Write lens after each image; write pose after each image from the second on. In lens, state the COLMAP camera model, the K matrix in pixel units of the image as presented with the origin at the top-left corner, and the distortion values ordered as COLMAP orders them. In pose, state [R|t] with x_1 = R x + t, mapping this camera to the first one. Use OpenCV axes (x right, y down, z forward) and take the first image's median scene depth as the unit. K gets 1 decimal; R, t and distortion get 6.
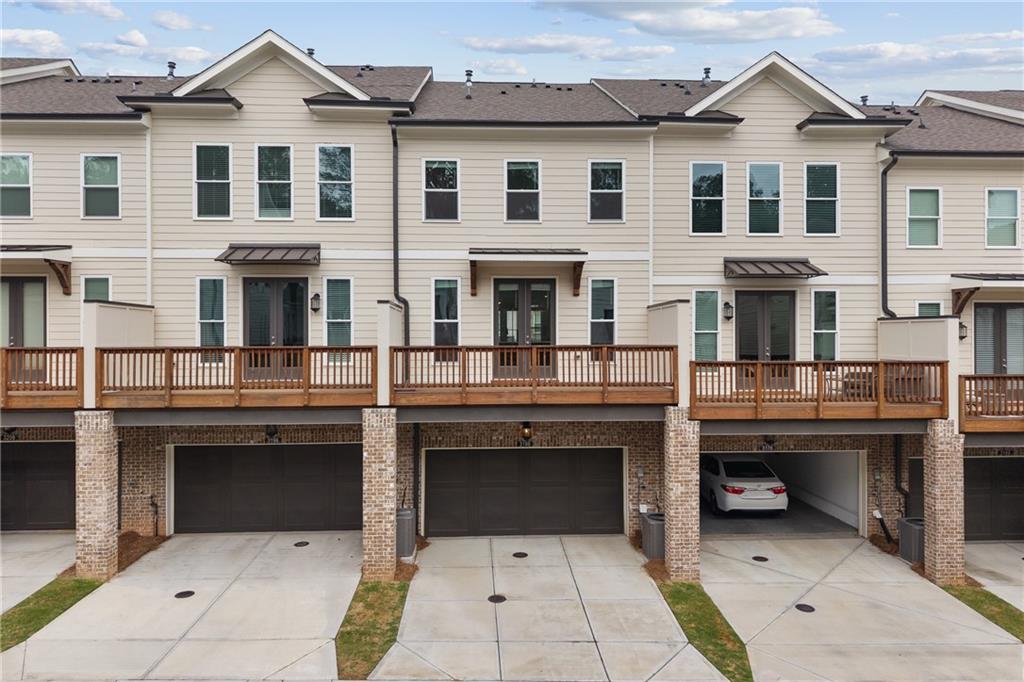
lens RADIAL K [[692.4, 0, 512.0], [0, 692.4, 341.0], [0, 0, 1]] dist [0.003874, 0.002384]
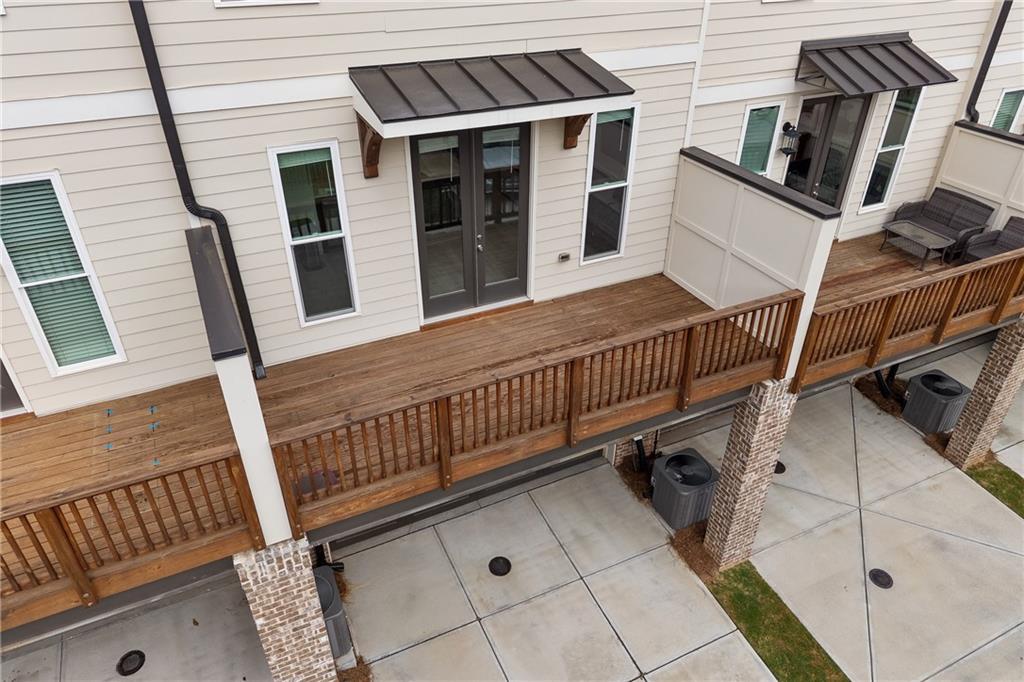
lens RADIAL K [[676.9, 0, 512.0], [0, 676.9, 341.0], [0, 0, 1]] dist [0.073880, -0.111762]
pose [[0.922114, -0.207619, 0.326496, -0.140016], [-0.004556, 0.837953, 0.545723, -0.222940], [-0.386891, -0.504707, 0.771743, 0.561472]]
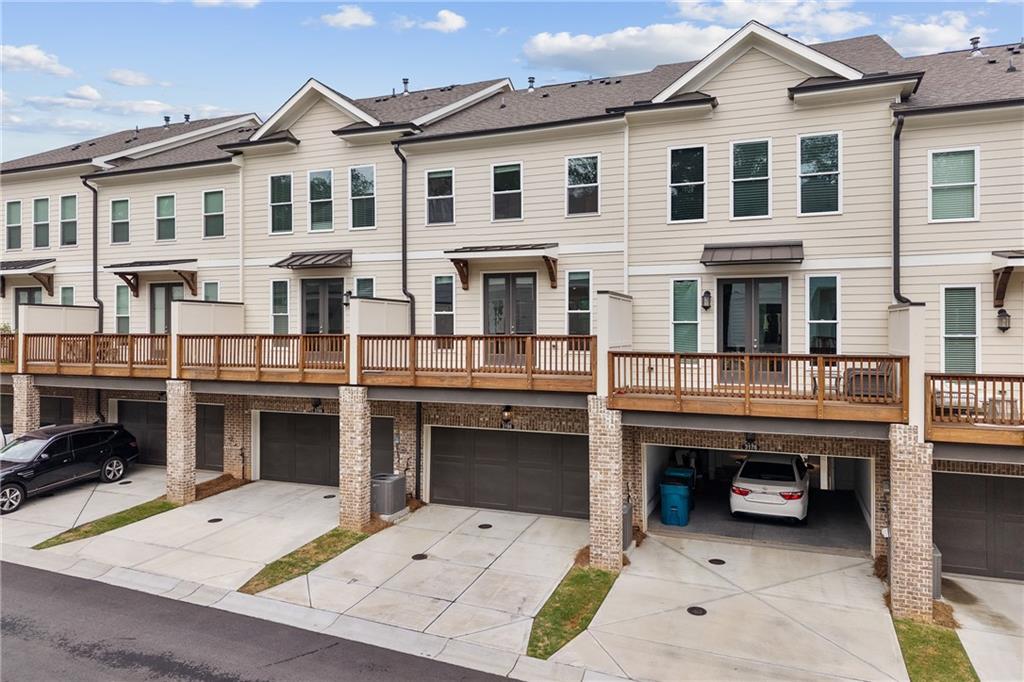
lens RADIAL K [[692.7, 0, 511.0], [0, 692.7, 332.0], [0, 0, 1]] dist [0.008218, -0.000835]
pose [[0.911113, 0.004748, -0.412128, 0.470955], [-0.003830, 0.999988, 0.003053, -0.001591], [0.412138, -0.001203, 0.911121, 0.018077]]
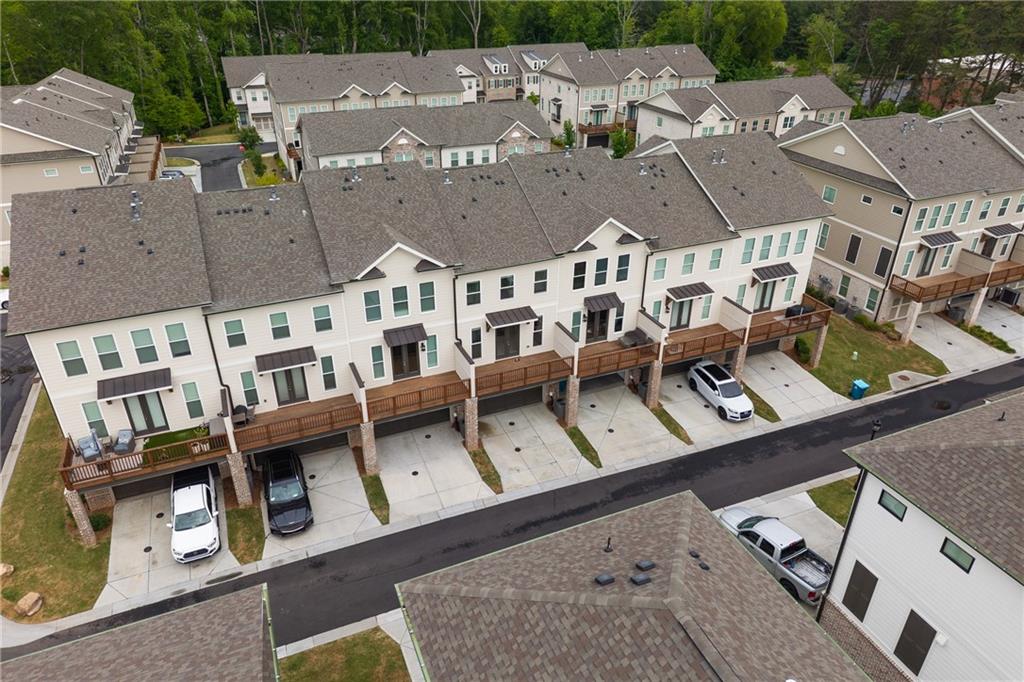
lens RADIAL K [[676.9, 0, 512.0], [0, 676.9, 341.0], [0, 0, 1]] dist [0.073880, -0.111762]
pose [[0.937961, -0.164588, 0.305188, -0.683321], [-0.005664, 0.872773, 0.488094, -1.159154], [-0.346694, -0.459542, 0.817695, -0.914496]]
